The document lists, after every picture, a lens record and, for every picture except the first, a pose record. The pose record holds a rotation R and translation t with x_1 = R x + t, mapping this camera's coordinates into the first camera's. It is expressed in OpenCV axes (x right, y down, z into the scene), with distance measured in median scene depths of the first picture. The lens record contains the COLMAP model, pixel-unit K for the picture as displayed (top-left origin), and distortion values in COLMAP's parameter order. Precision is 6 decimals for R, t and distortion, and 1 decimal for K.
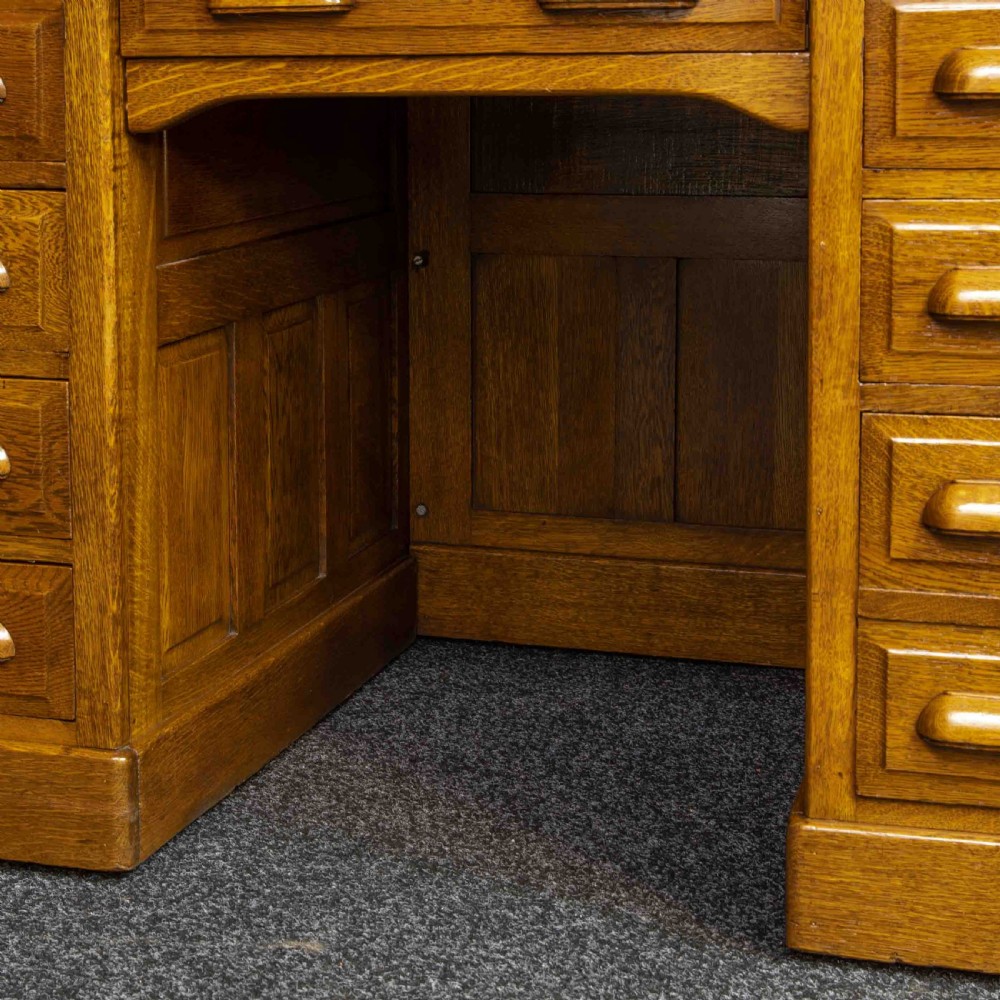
lens RADIAL K [[2231.9, 0, 411.4], [0, 2231.9, 352.8], [0, 0, 1]] dist [-0.024371, 0.081203]
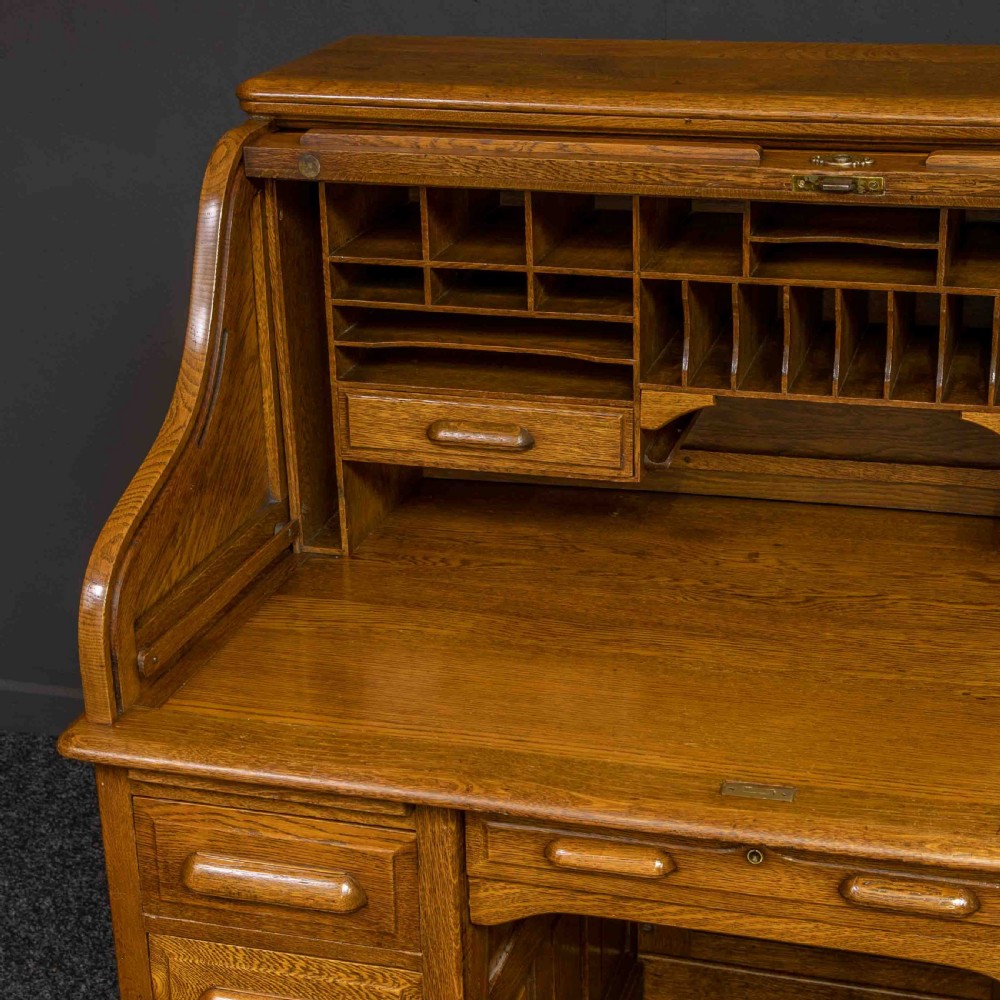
lens RADIAL K [[2064.4, 0, 471.4], [0, 2064.4, 565.7], [0, 0, 1]] dist [-0.018452, -0.148157]
pose [[0.999484, -0.030155, 0.011036, -0.135585], [0.026096, 0.963052, 0.268049, -0.583106], [-0.018712, -0.267623, 0.963342, -0.000644]]
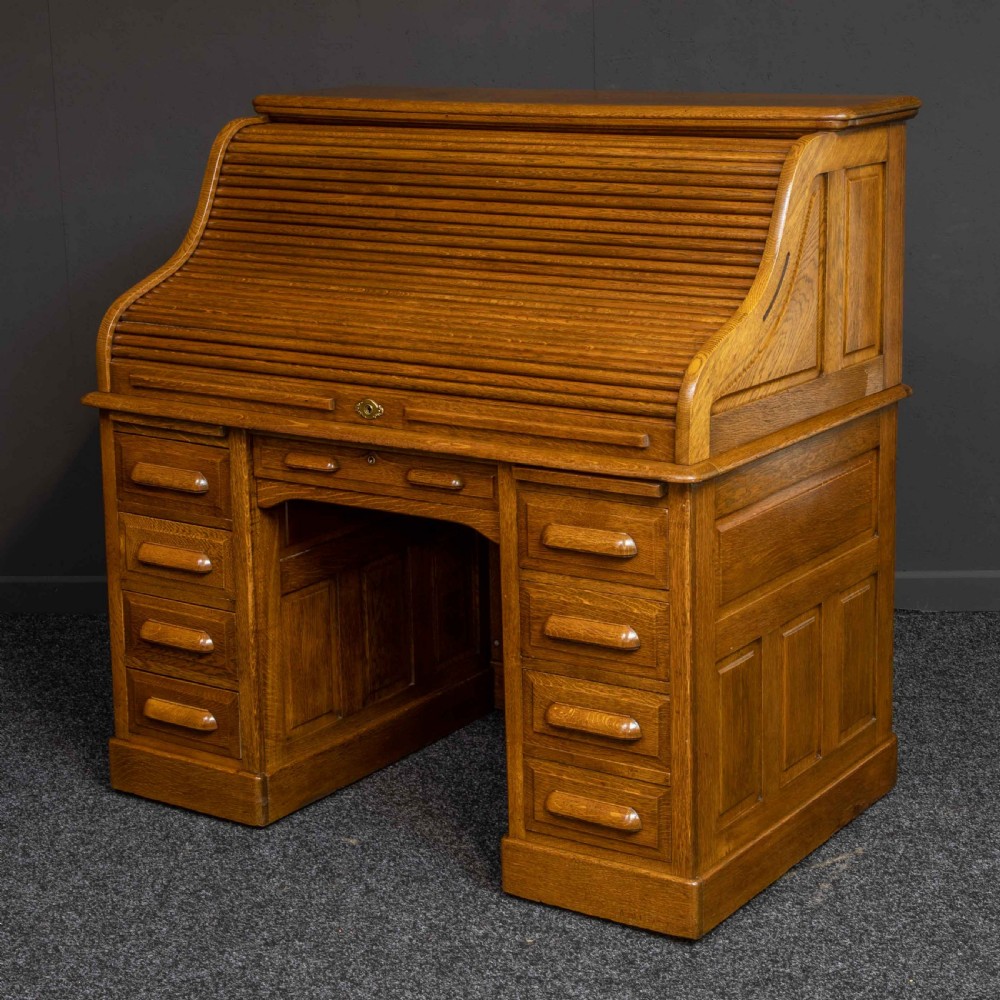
lens RADIAL K [[2247.4, 0, 501.6], [0, 2247.4, 439.7], [0, 0, 1]] dist [-0.054719, -0.161355]
pose [[0.959109, 0.049218, -0.278726, 0.747042], [-0.024744, 0.995575, 0.090657, -0.383685], [0.281954, -0.080053, 0.956082, -1.110529]]
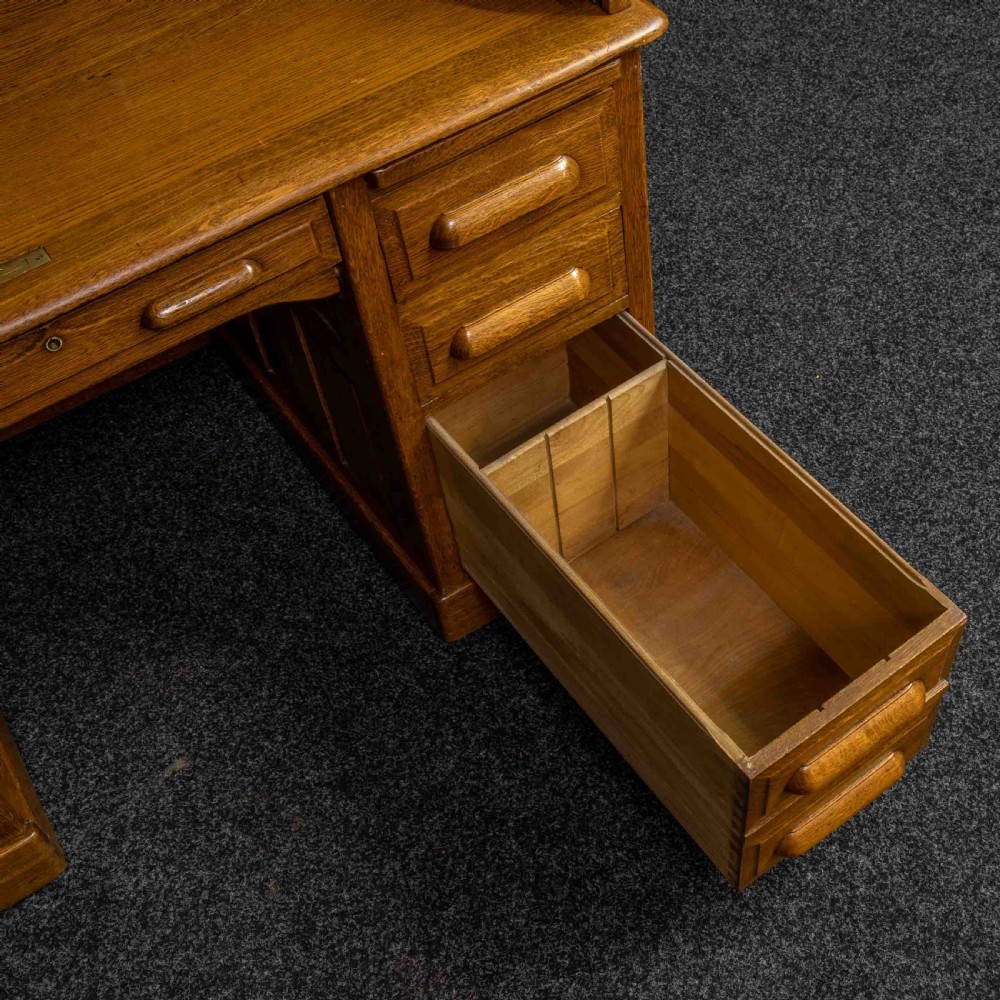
lens RADIAL K [[1366.2, 0, 602.0], [0, 1366.2, 501.1], [0, 0, 1]] dist [-0.077379, 0.137693]
pose [[0.599602, -0.637732, 0.483503, -0.201284], [0.160755, 0.687816, 0.707861, -0.535238], [-0.783987, -0.346710, 0.514934, 0.357098]]
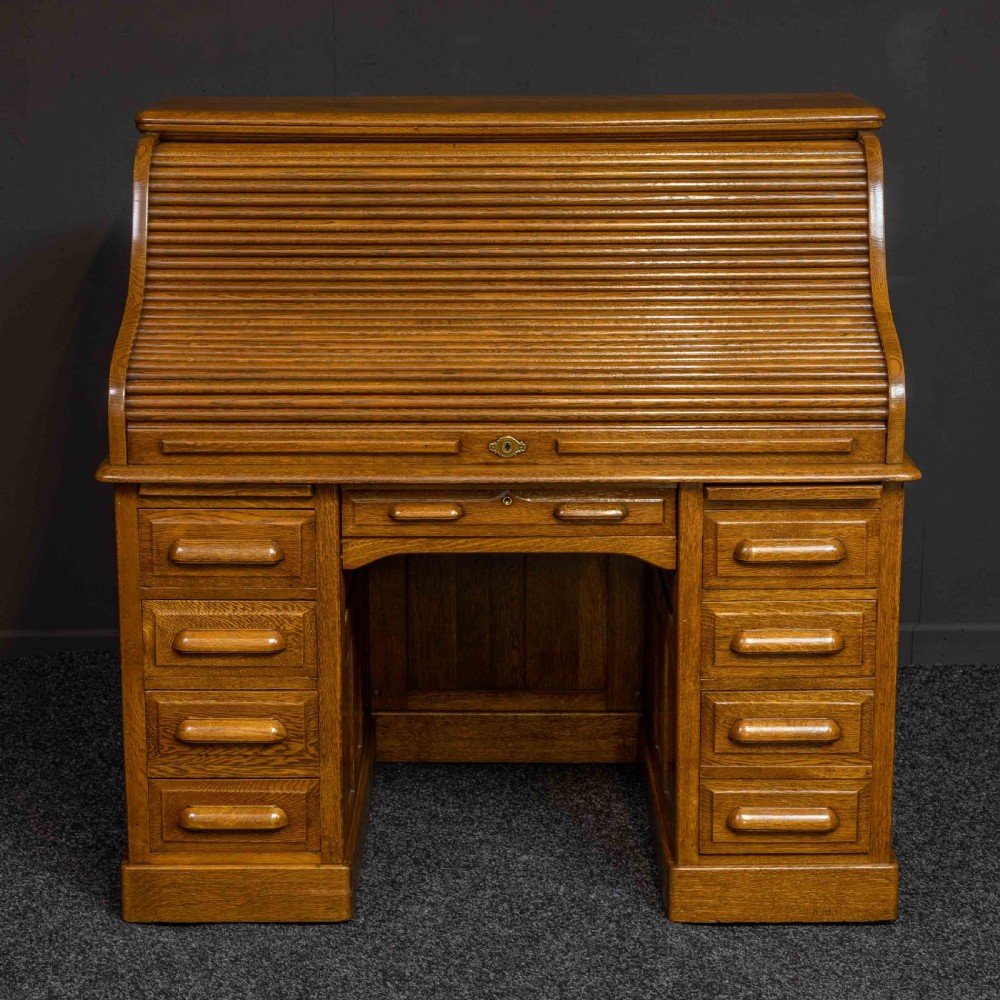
lens RADIAL K [[2454.7, 0, 477.1], [0, 2454.7, 535.8], [0, 0, 1]] dist [0.018359, 0.134579]
pose [[0.953489, -0.071299, 0.292875, -0.676567], [0.033651, 0.990727, 0.131633, -0.428120], [-0.299545, -0.115656, 0.947046, -1.180539]]
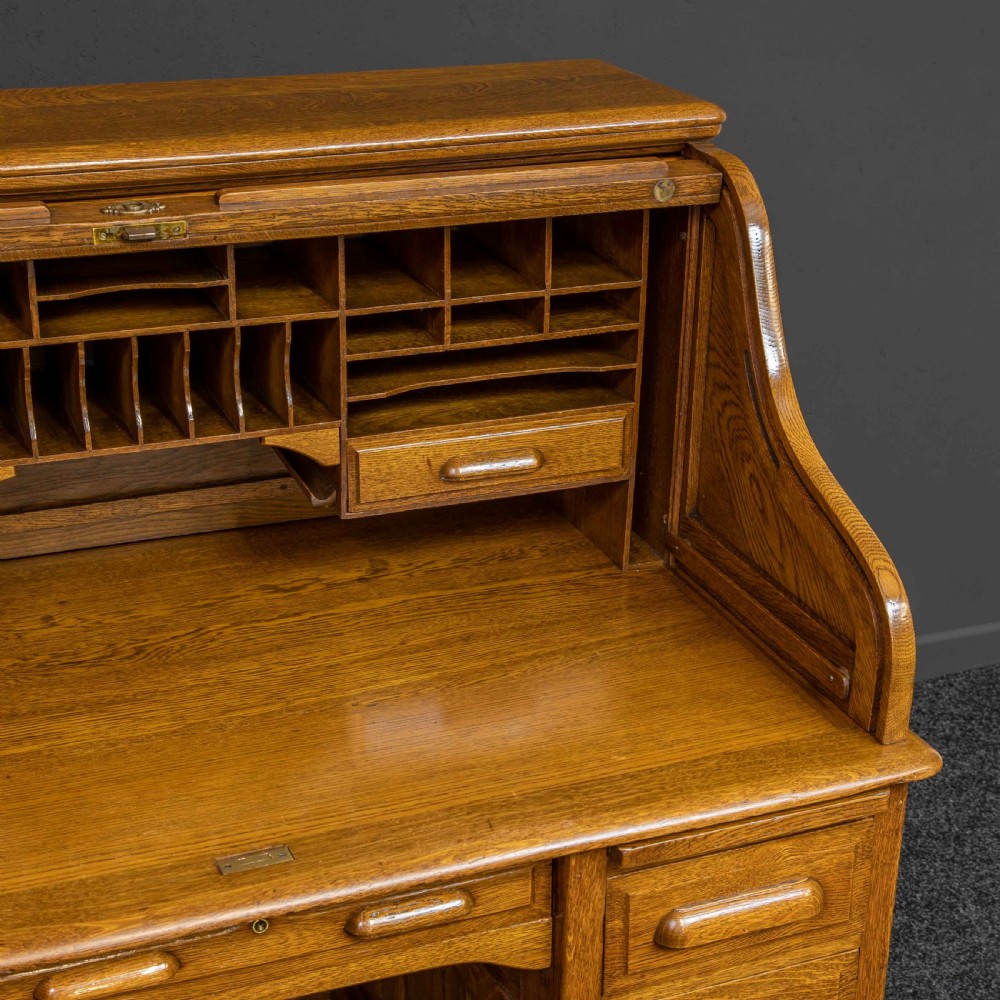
lens RADIAL K [[1840.3, 0, 500.0], [0, 1840.3, 500.0], [0, 0, 1]] dist [-0.001068, -0.099194]
pose [[0.770411, -0.222921, 0.597305, -0.385081], [0.059016, 0.957792, 0.281340, -0.605148], [-0.634810, -0.181498, 0.751049, 0.245084]]
